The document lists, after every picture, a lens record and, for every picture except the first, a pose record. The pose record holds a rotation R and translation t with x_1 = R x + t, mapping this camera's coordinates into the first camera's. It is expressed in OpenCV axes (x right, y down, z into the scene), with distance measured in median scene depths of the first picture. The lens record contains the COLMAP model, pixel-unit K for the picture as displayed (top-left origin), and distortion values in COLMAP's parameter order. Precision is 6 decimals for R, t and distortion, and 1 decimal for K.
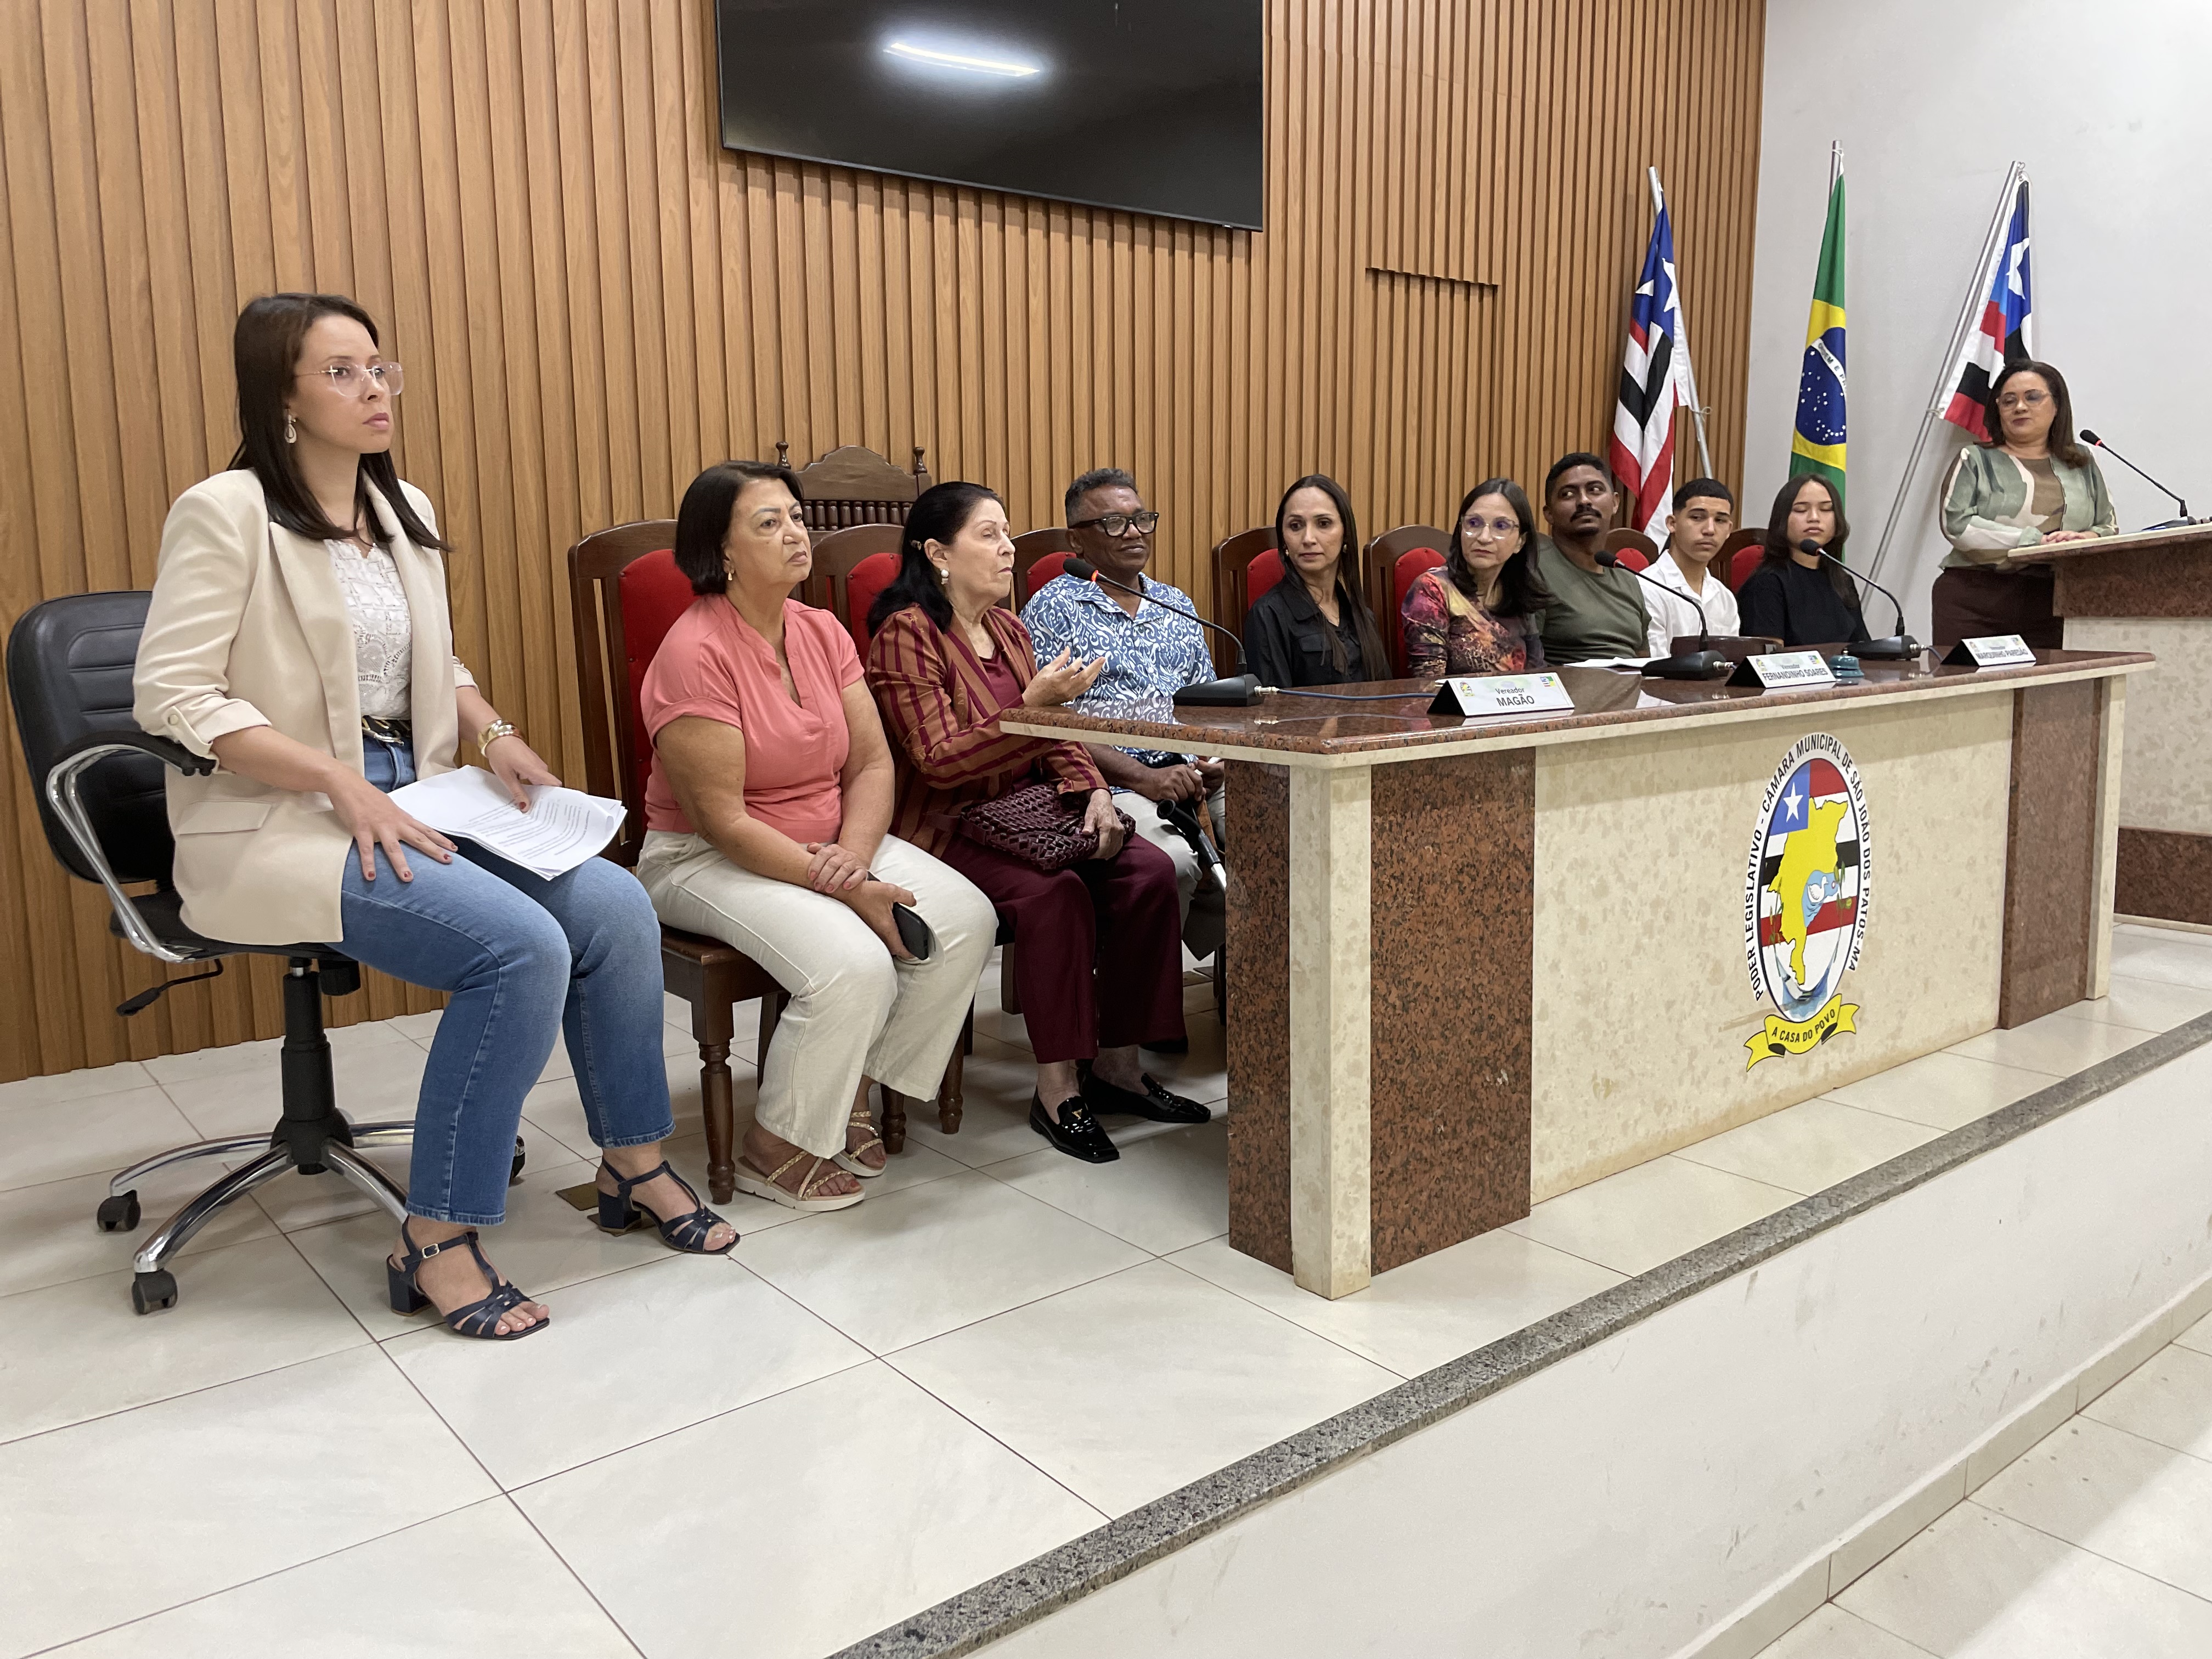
lens RADIAL K [[1660.9, 0, 1100.5], [0, 1660.9, 813.0], [0, 0, 1]] dist [0.095054, -0.131193]
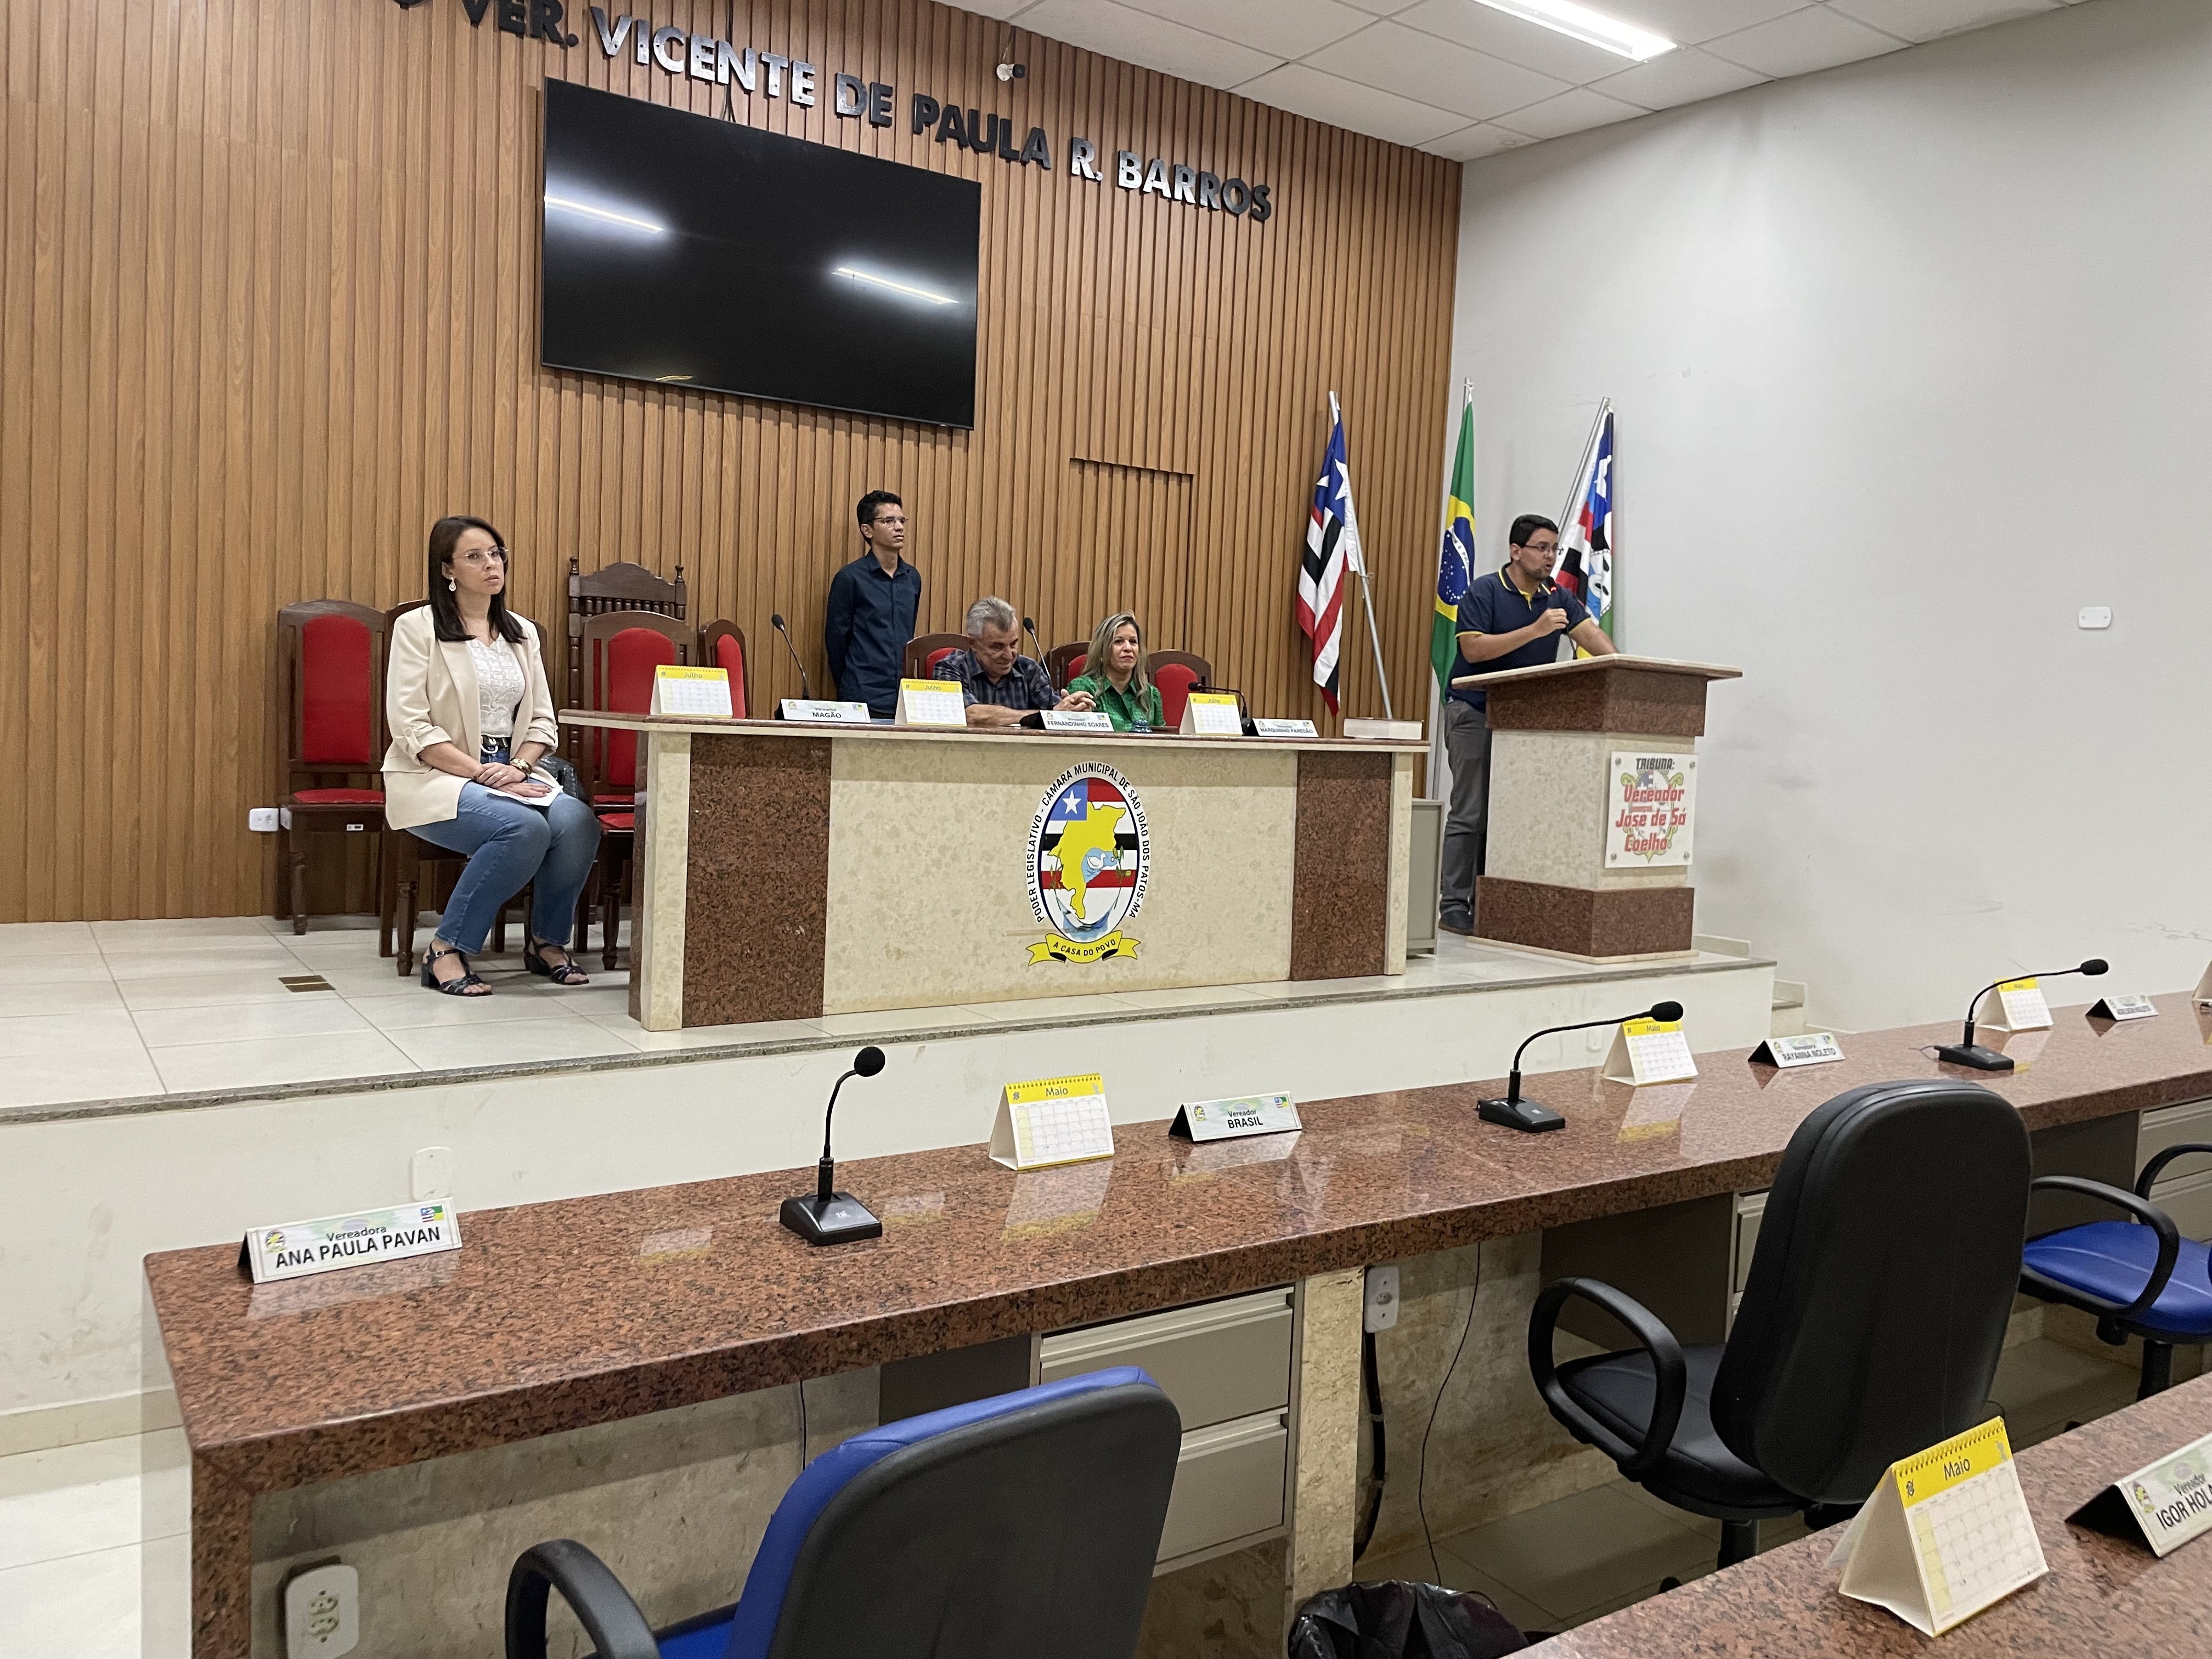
lens RADIAL K [[1650.9, 0, 1117.6], [0, 1650.9, 812.4], [0, 0, 1]] dist [0.128087, -0.165890]
pose [[0.994922, 0.057988, -0.082263, 0.604492], [-0.064866, 0.994390, -0.083557, 0.137266], [0.076956, 0.088469, 0.993102, -0.593687]]
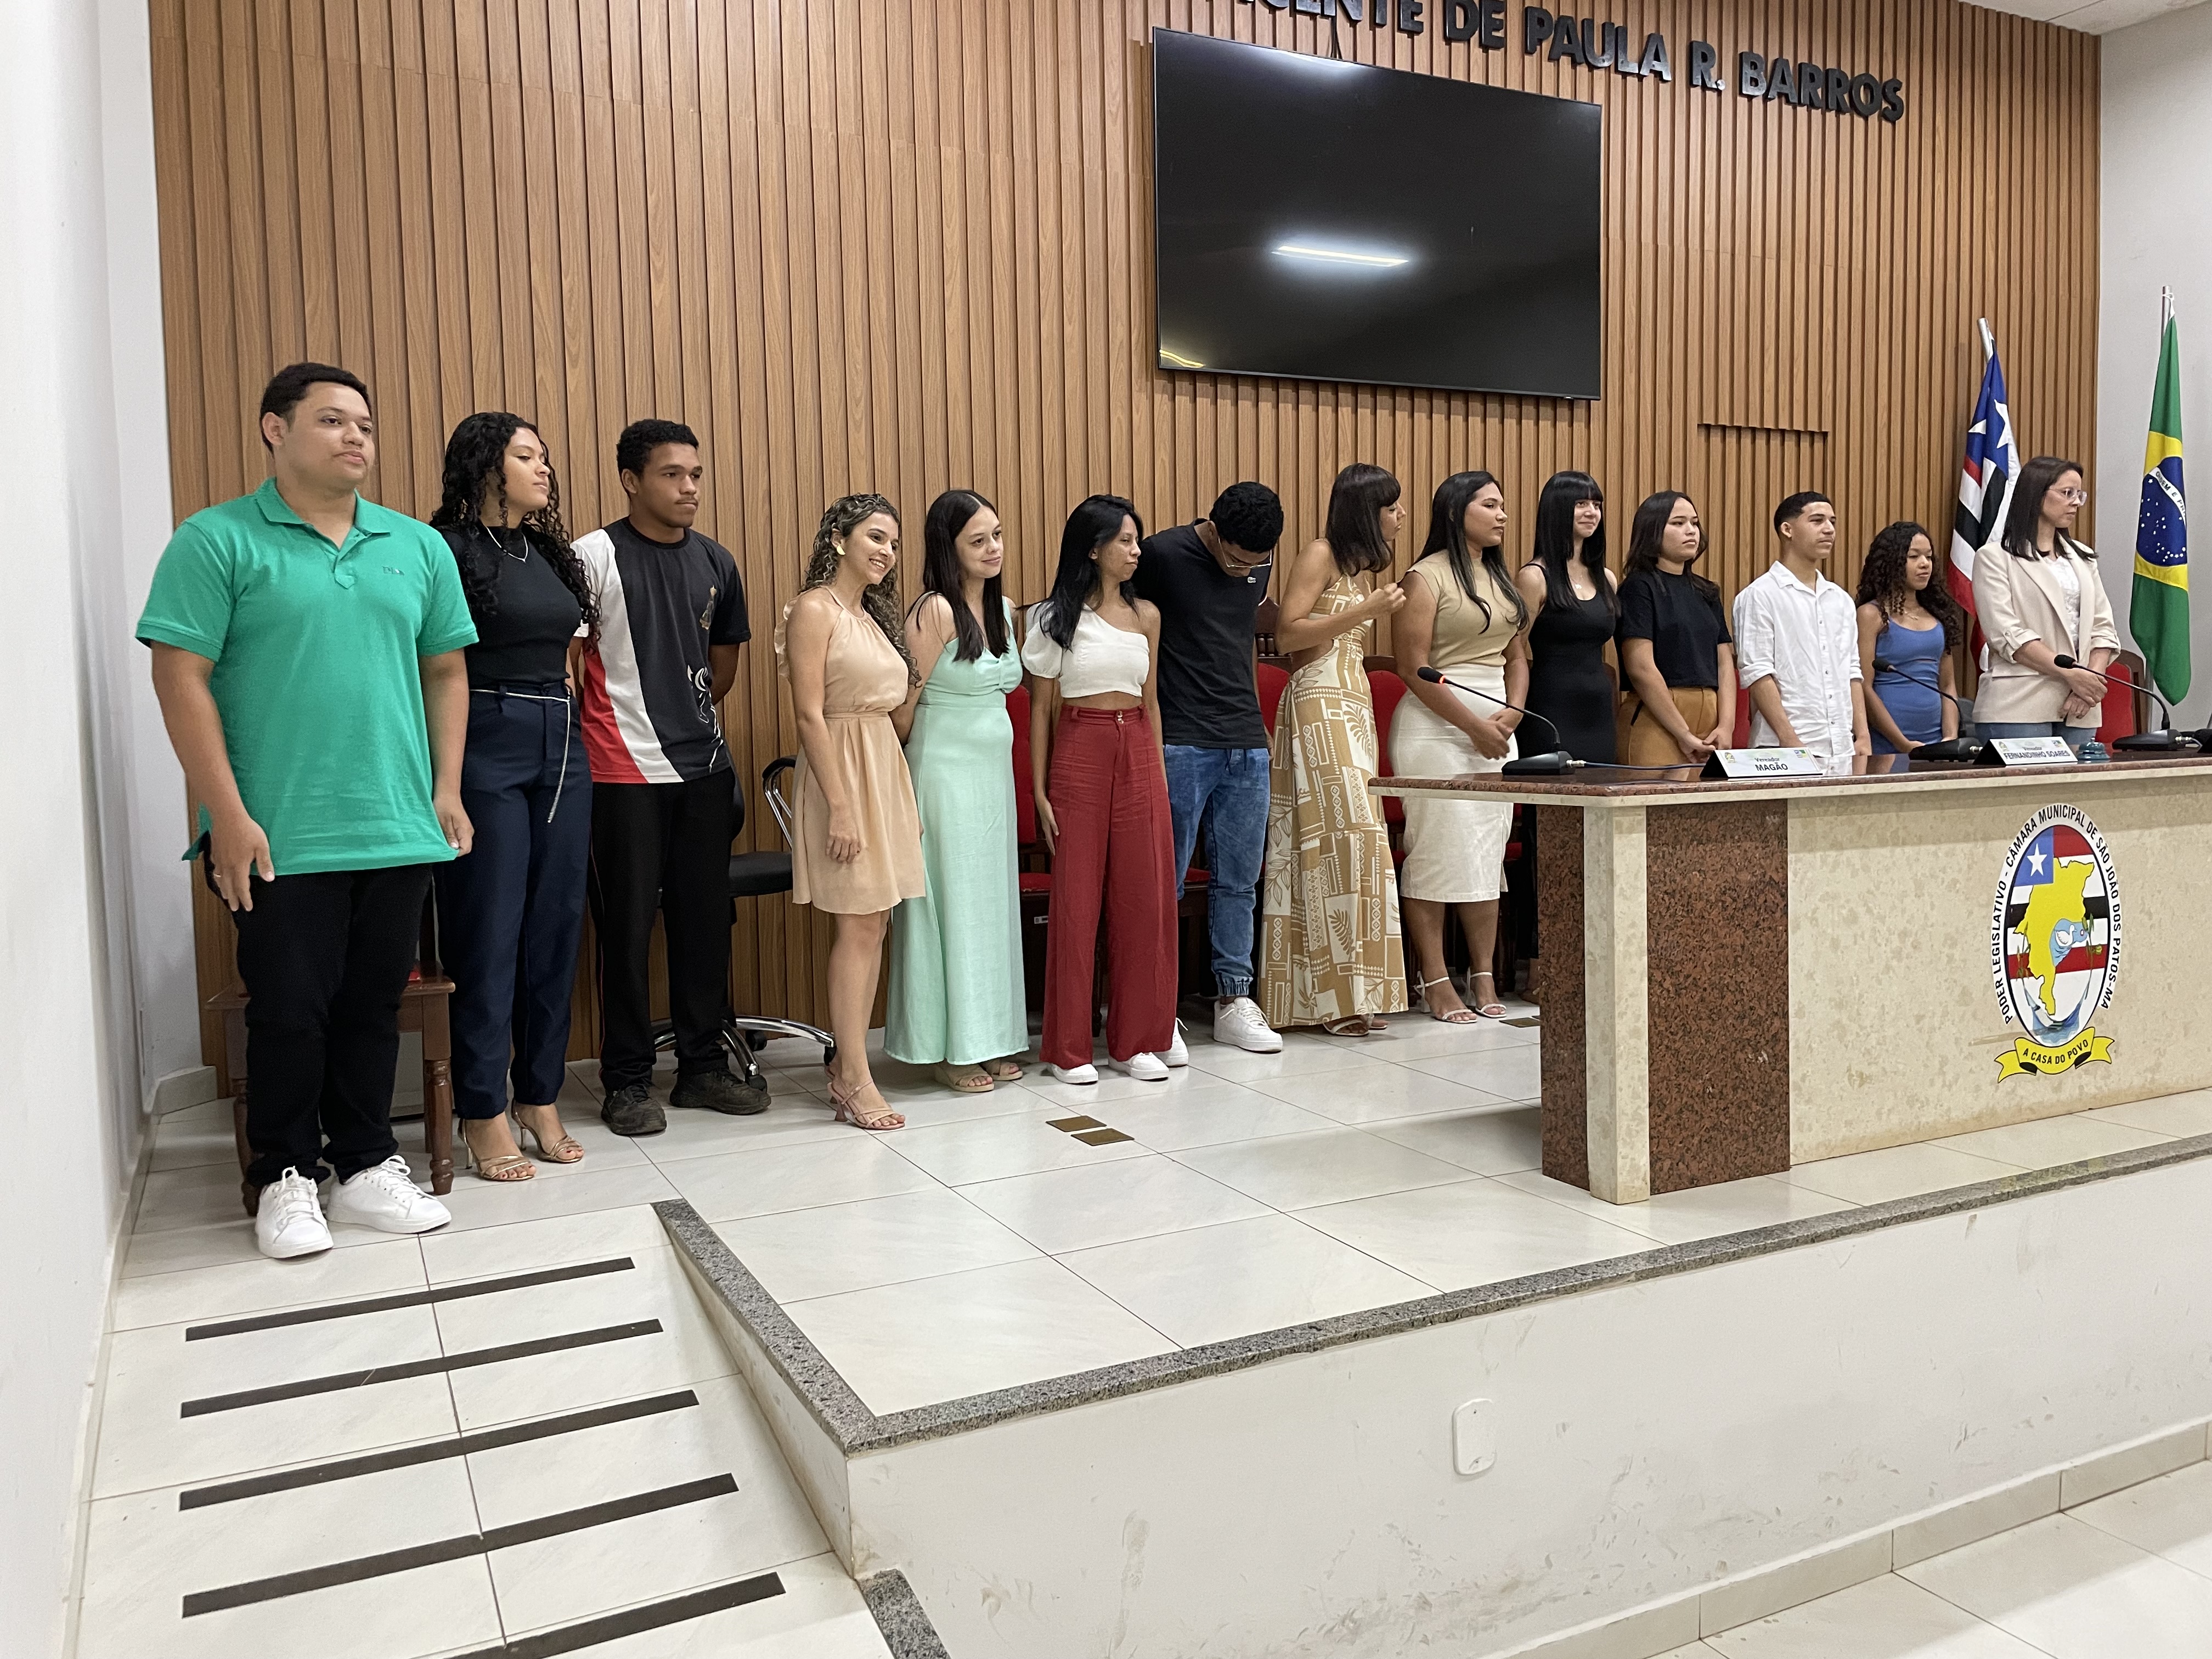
lens RADIAL K [[1670.7, 0, 1098.2], [0, 1670.7, 826.3], [0, 0, 1]] dist [0.080162, -0.098731]
pose [[0.976664, 0.005116, -0.214711, 0.015277], [-0.021368, 0.997071, -0.073440, 0.075238], [0.213706, 0.076314, 0.973913, -0.341727]]
